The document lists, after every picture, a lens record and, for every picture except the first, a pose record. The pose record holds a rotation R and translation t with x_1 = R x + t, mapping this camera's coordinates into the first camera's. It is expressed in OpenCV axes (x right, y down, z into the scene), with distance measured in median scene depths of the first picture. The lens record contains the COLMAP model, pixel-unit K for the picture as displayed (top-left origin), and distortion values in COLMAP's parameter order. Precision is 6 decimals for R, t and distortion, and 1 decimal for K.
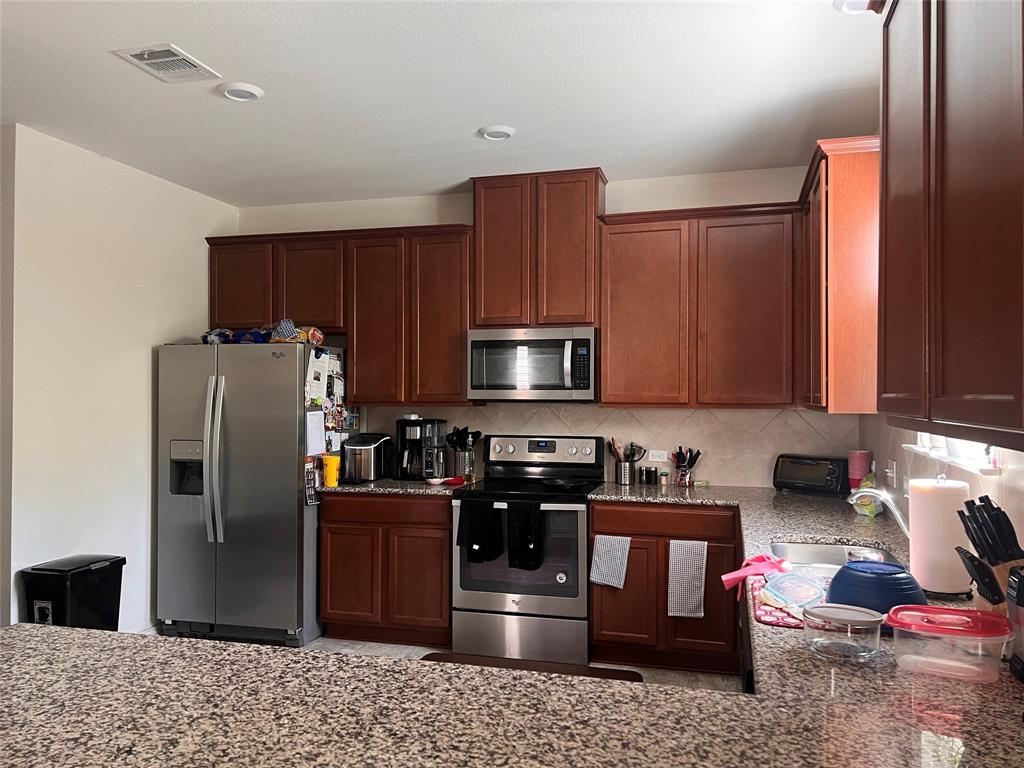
lens RADIAL K [[768.9, 0, 515.1], [0, 768.9, 381.2], [0, 0, 1]] dist [0.070220, -0.081762]
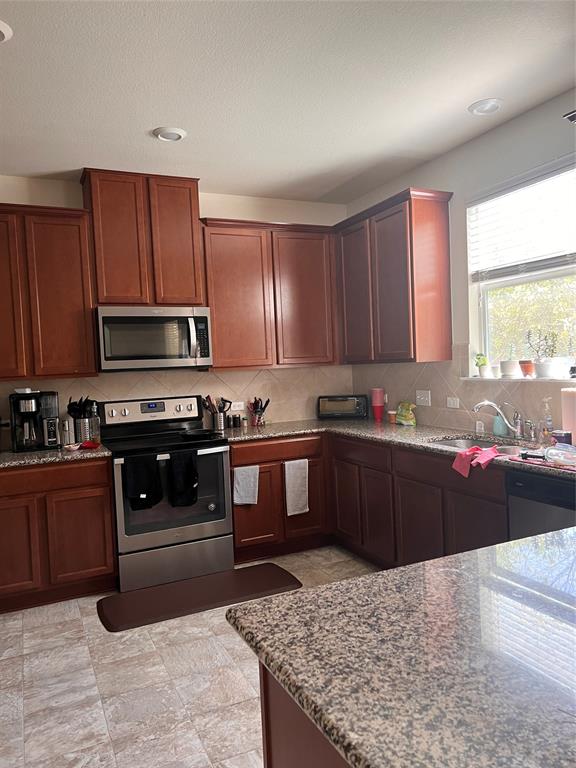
lens RADIAL K [[576.6, 0, 278.9], [0, 576.6, 385.2], [0, 0, 1]] dist [0.070220, -0.081762]
pose [[0.757467, -0.061036, 0.650014, -0.425200], [0.036190, 0.998015, 0.051541, 0.012091], [-0.651869, -0.015516, 0.758173, 0.200190]]
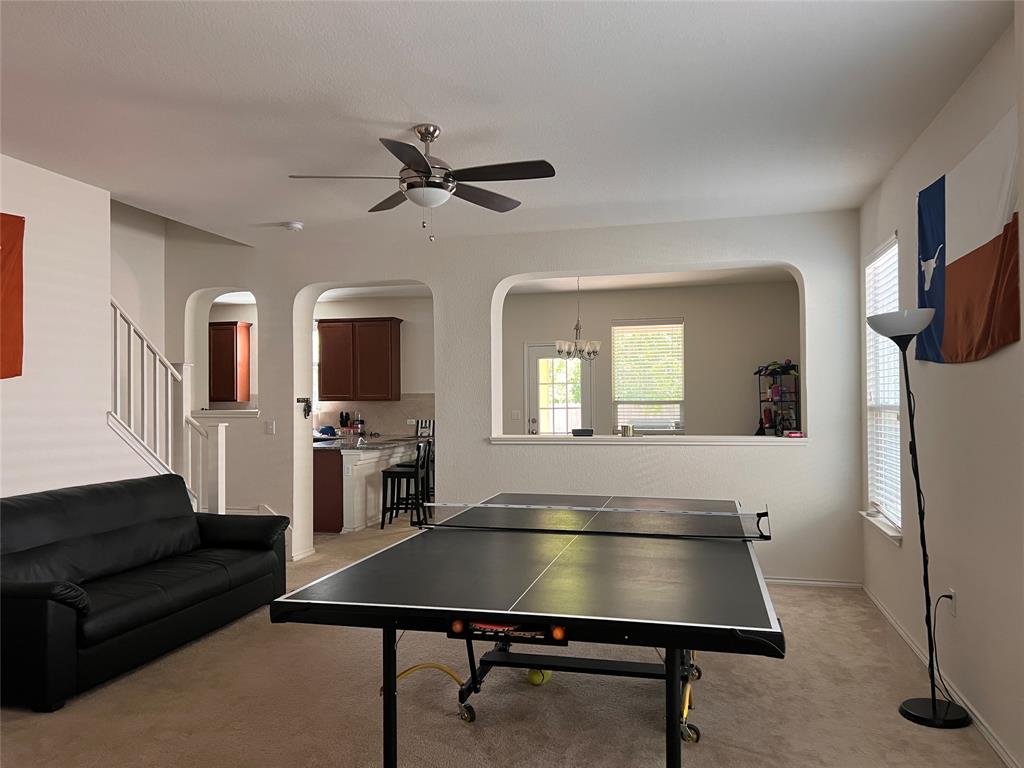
lens RADIAL K [[768.9, 0, 512.4], [0, 768.9, 386.1], [0, 0, 1]] dist [0.070220, -0.081762]
pose [[-0.036284, 0.007733, 0.999312, -2.170044], [-0.015955, 0.999838, -0.008317, -0.010159], [-0.999214, -0.016246, -0.036155, -0.057211]]
